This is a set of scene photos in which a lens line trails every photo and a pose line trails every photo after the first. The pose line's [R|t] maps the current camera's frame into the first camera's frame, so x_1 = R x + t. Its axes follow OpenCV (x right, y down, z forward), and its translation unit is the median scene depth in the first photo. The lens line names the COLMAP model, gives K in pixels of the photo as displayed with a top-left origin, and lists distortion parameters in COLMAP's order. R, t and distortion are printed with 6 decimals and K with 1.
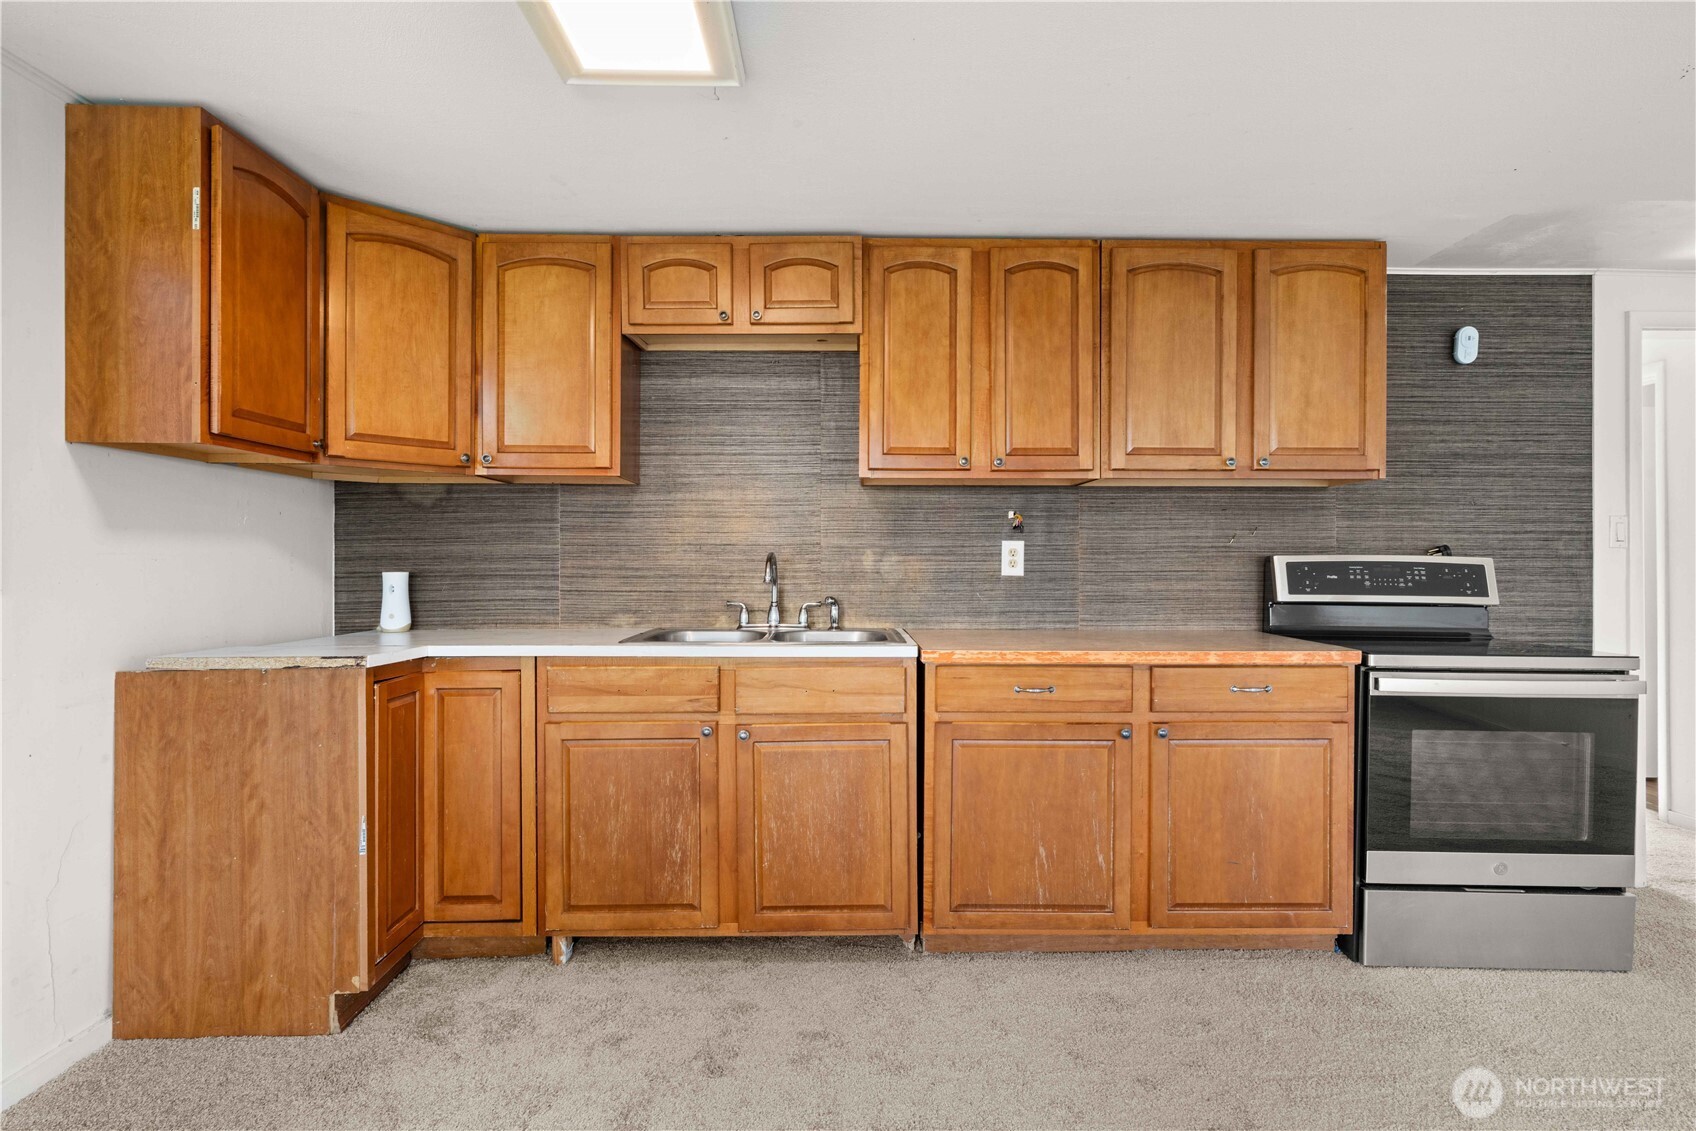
lens RADIAL K [[870.0, 0, 848.0], [0, 870.0, 565.5], [0, 0, 1]] dist [0.002491, 0.000909]
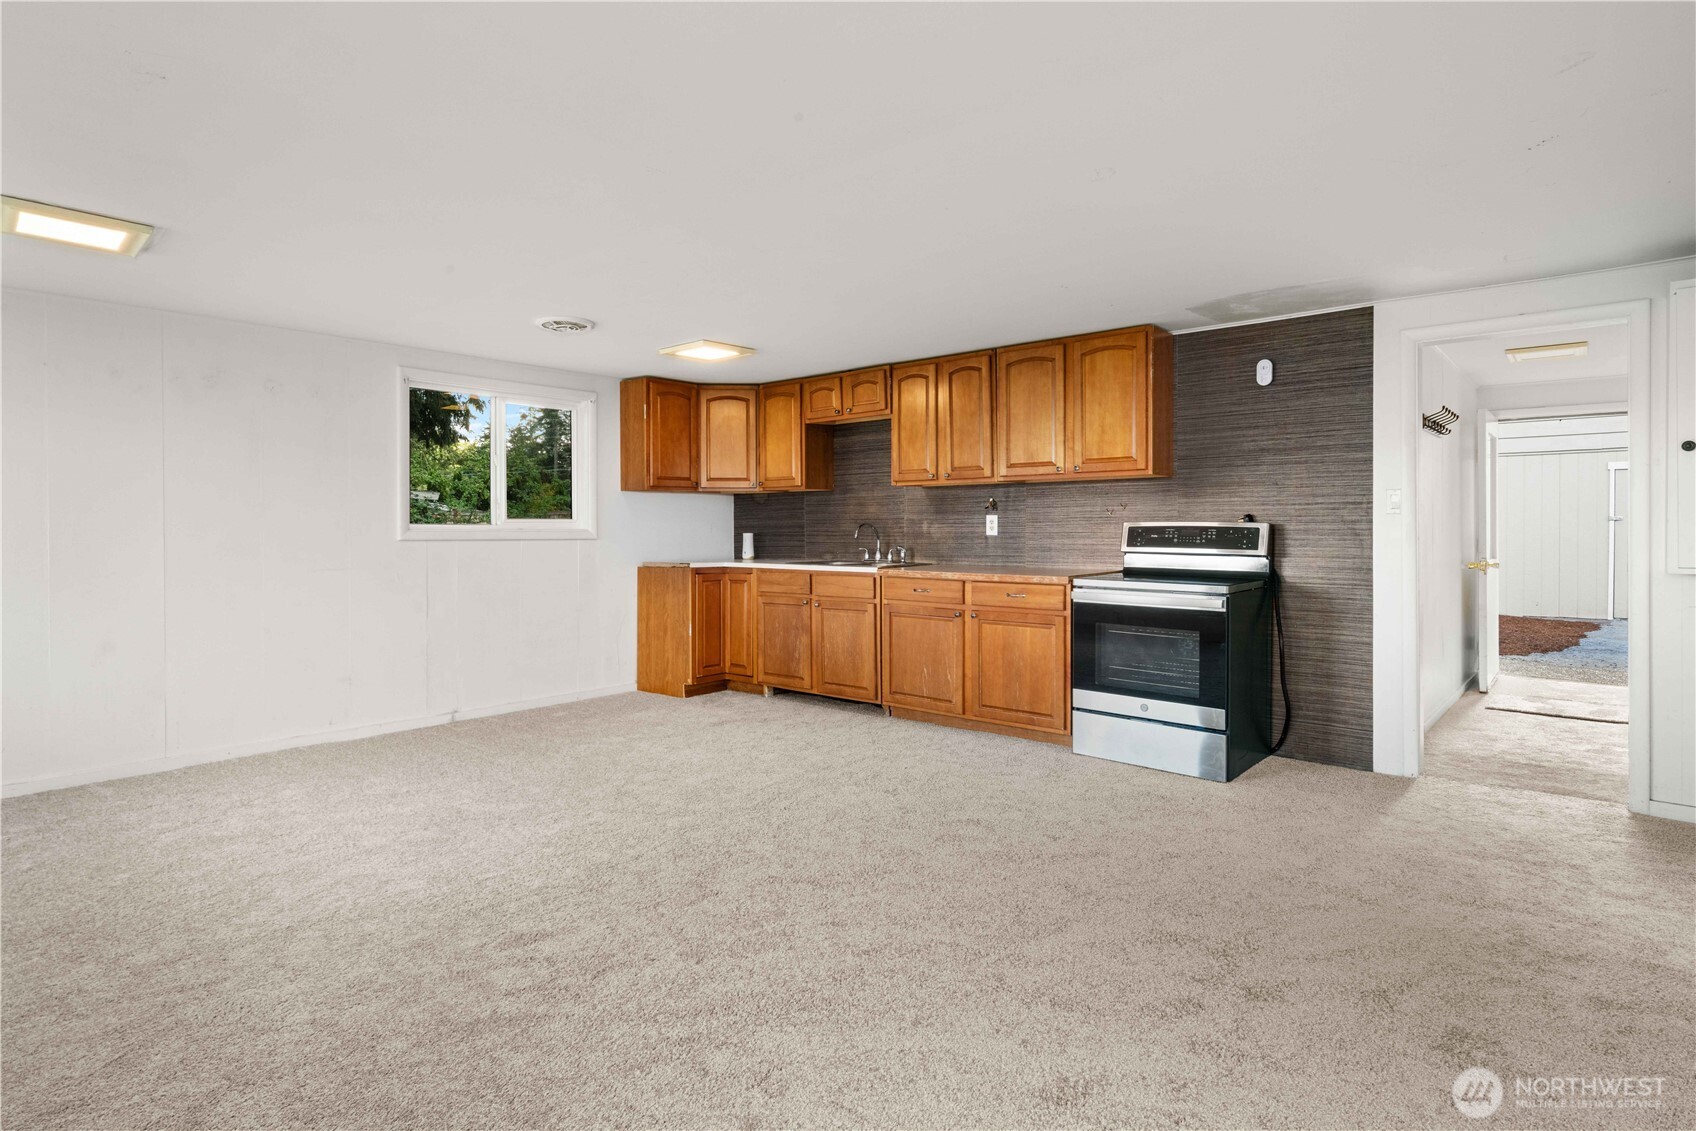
lens RADIAL K [[884.7, 0, 847.6], [0, 884.7, 535.0], [0, 0, 1]] dist [0.000454, 0.000118]
pose [[0.747014, 0.000904, -0.664808, 1.198699], [0.004005, 0.999975, 0.005861, -0.000029], [0.664797, -0.007041, 0.746991, -0.542874]]
